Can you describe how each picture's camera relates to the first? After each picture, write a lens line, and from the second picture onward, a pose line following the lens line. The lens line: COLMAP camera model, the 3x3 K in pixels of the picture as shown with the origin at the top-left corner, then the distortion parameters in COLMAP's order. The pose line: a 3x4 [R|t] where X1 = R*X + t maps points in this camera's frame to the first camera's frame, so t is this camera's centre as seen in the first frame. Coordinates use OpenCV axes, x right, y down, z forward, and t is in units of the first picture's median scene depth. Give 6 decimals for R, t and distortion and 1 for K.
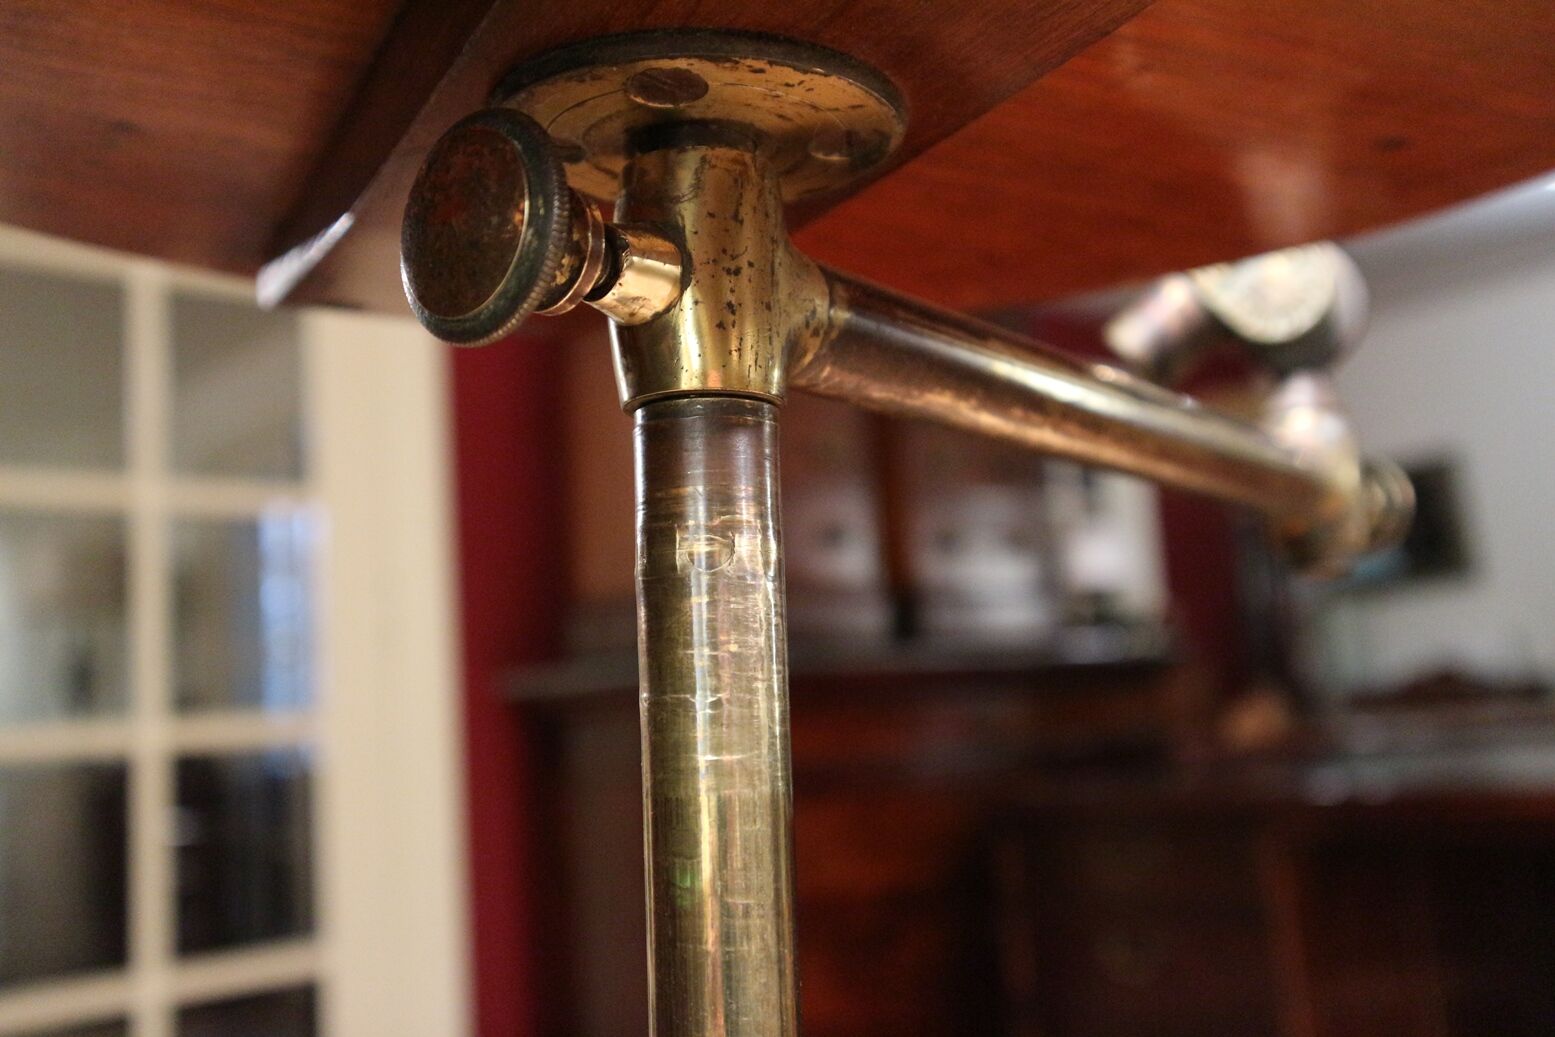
lens RADIAL K [[1517.5, 0, 775.3], [0, 1517.5, 517.2], [0, 0, 1]] dist [-0.001418, 0.000000]
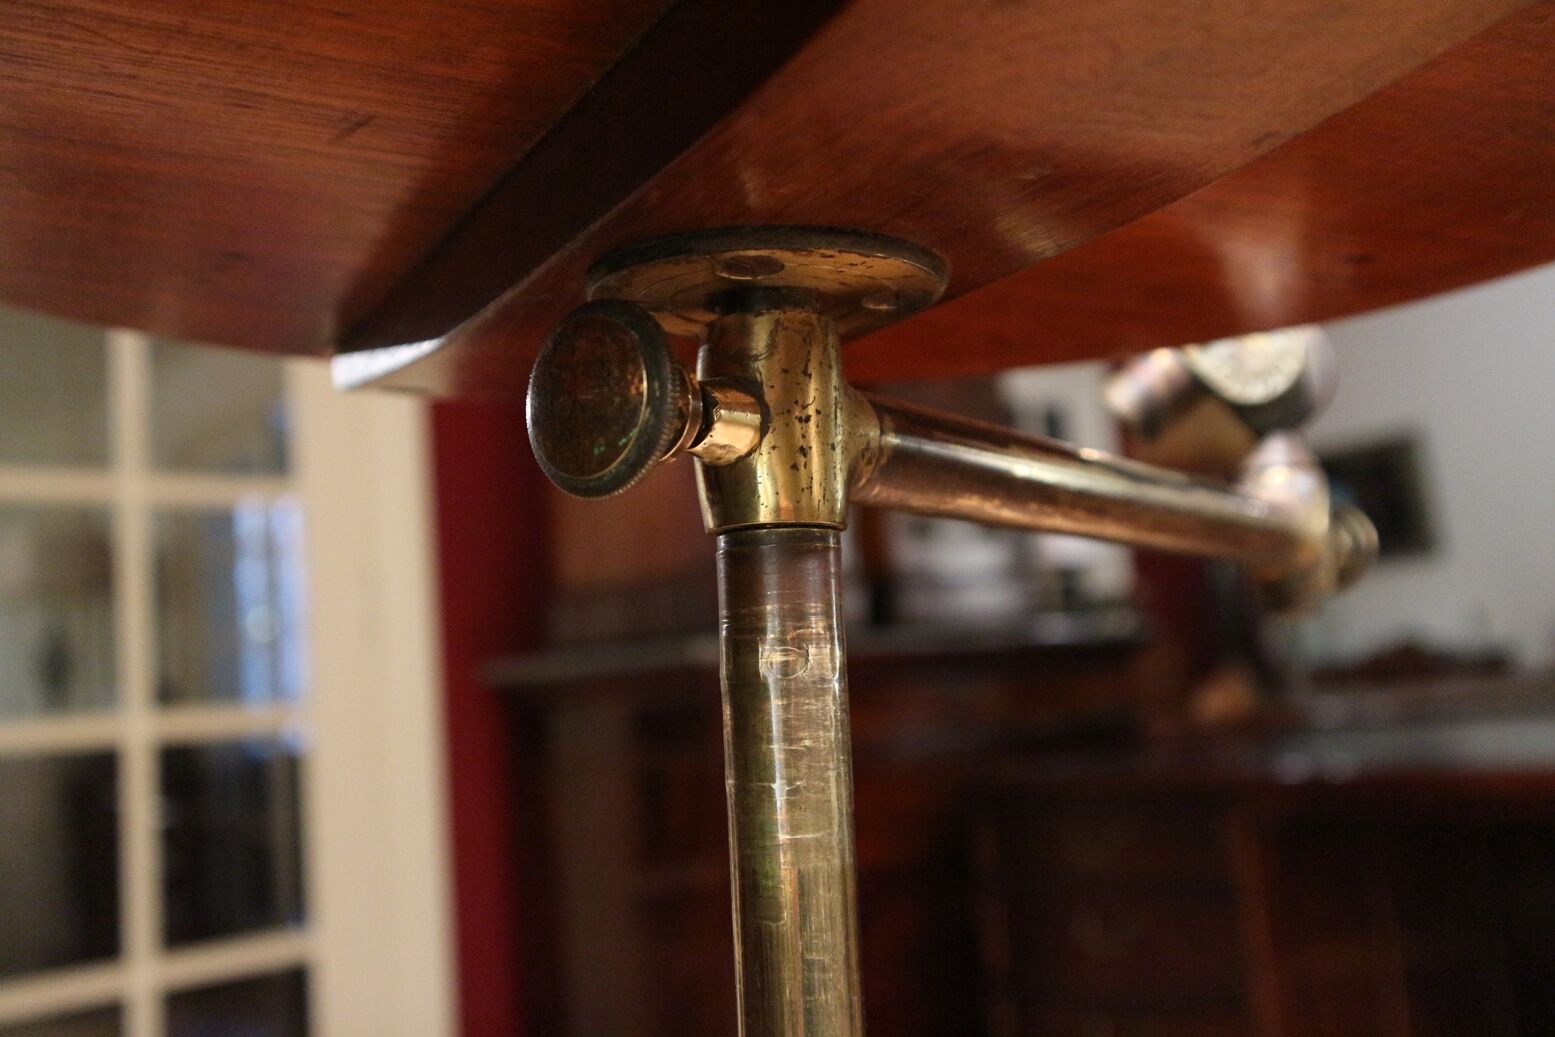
lens RADIAL K [[1517.5, 0, 779.9], [0, 1517.5, 519.6], [0, 0, 1]] dist [-0.001418, 0.000000]
pose [[0.999697, -0.007373, 0.023479, -0.044816], [0.006967, 0.999825, 0.017341, -0.063379], [-0.023602, -0.017172, 0.999574, -0.102818]]
